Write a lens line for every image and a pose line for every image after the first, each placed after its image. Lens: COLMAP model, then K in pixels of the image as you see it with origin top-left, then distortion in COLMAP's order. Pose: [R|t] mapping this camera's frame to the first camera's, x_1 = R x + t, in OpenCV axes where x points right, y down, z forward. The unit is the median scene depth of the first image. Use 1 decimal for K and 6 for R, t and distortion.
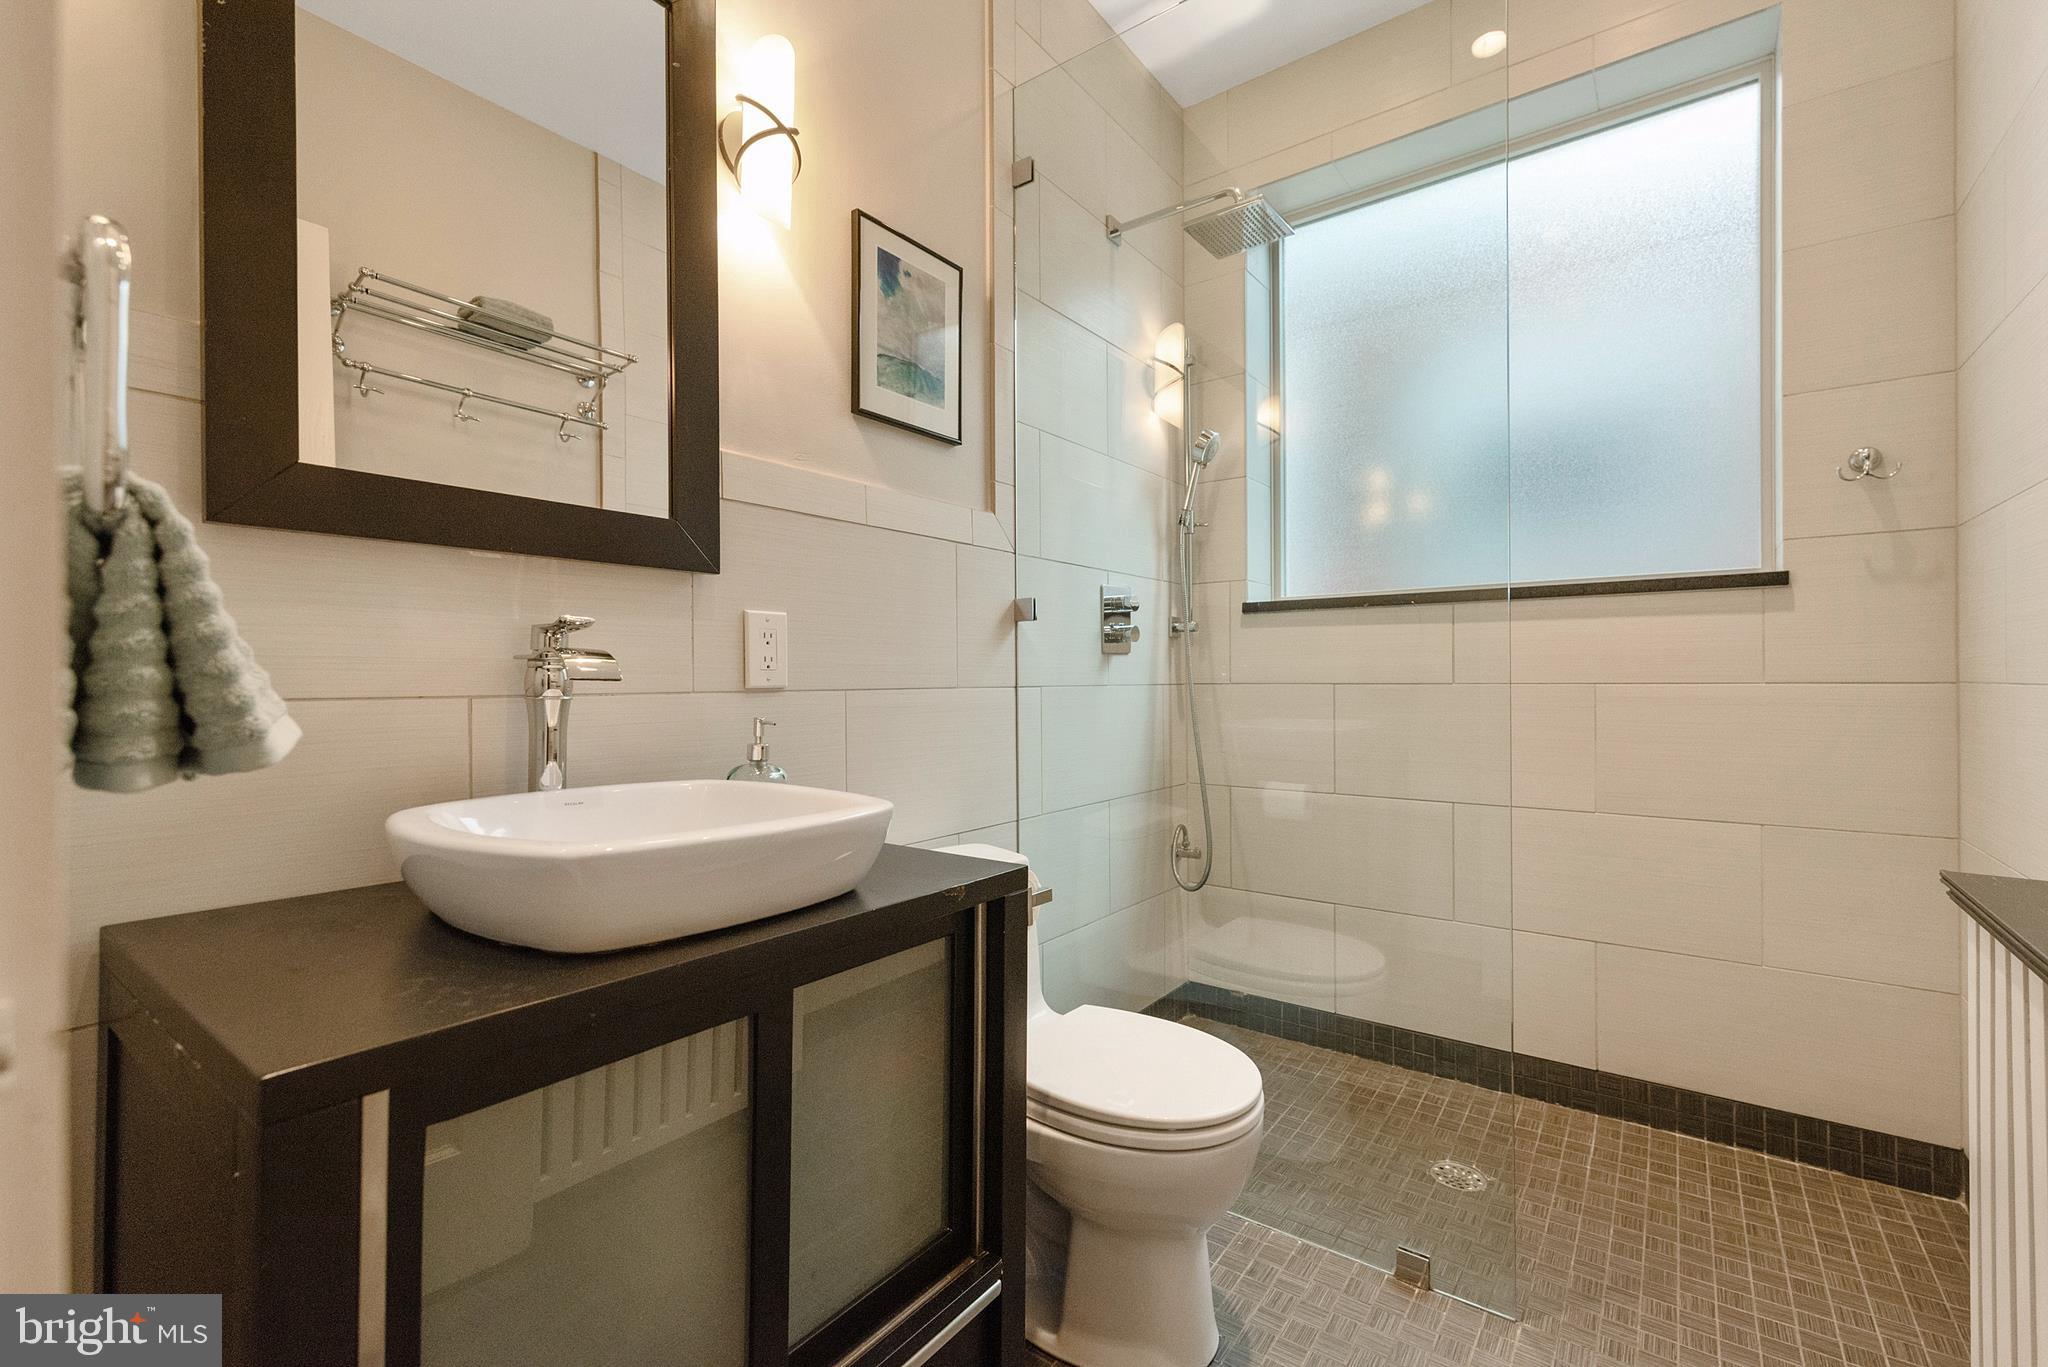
lens RADIAL K [[881.7, 0, 1035.7], [0, 881.7, 679.5], [0, 0, 1]] dist [-0.000629, -0.000166]
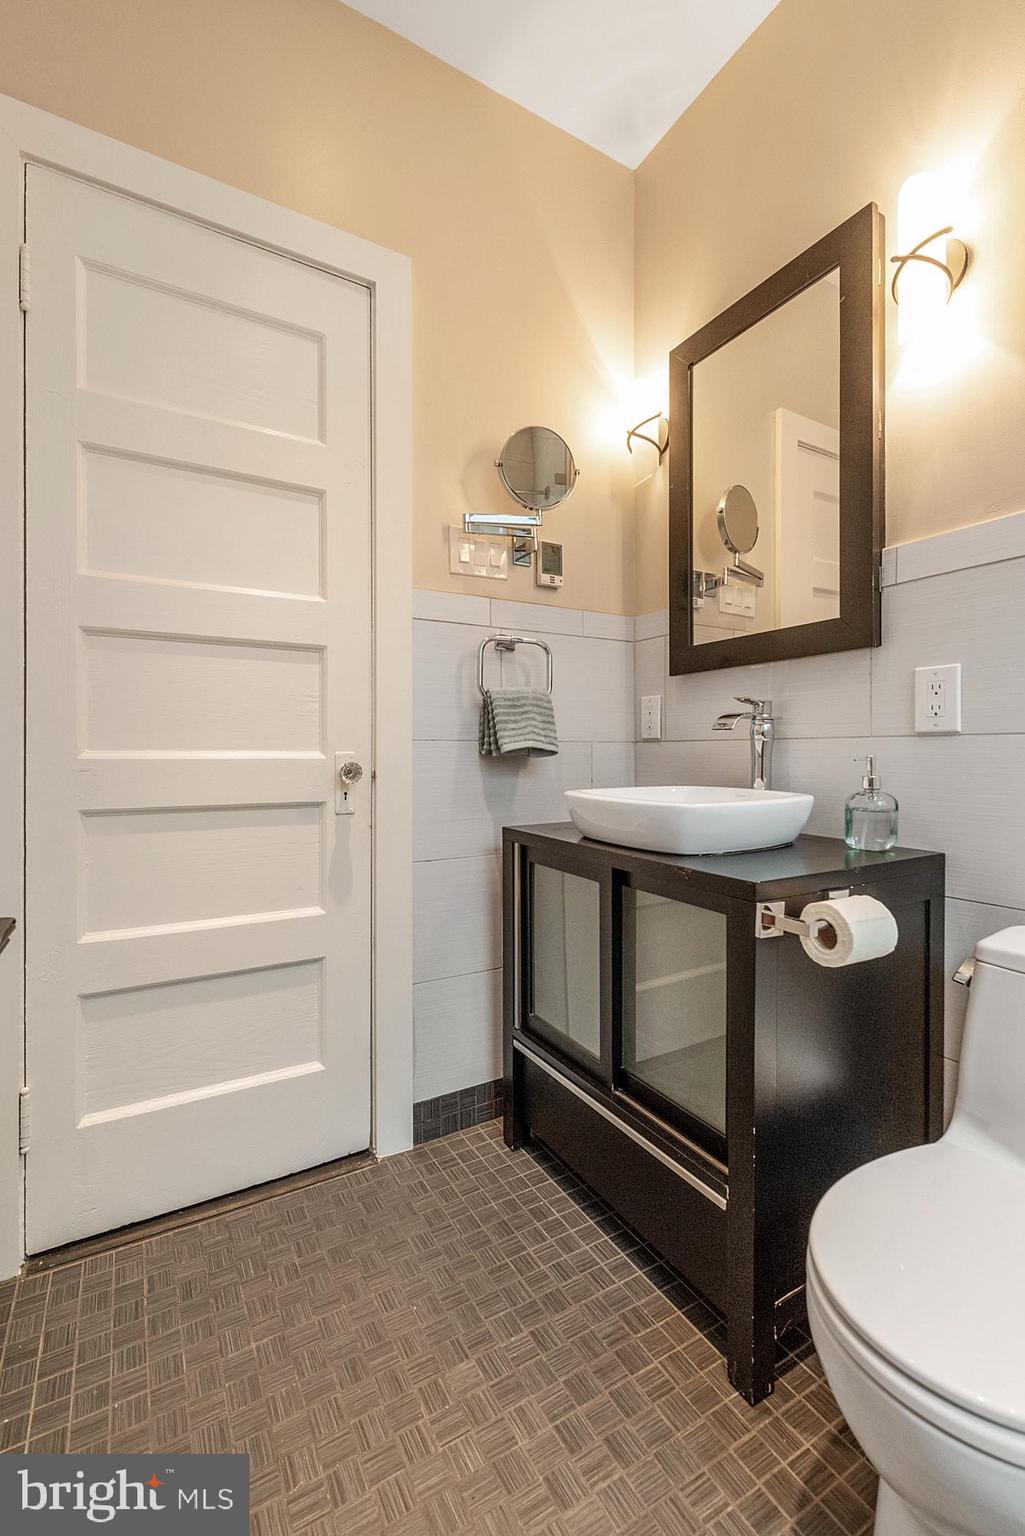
lens RADIAL K [[661.3, 0, 513.5], [0, 661.3, 759.8], [0, 0, 1]] dist [-0.000629, -0.000166]
pose [[-0.397168, 0.016665, -0.917595, 0.769688], [0.002116, 0.999849, 0.017243, 0.031878], [0.917744, 0.004906, -0.397143, 0.899070]]
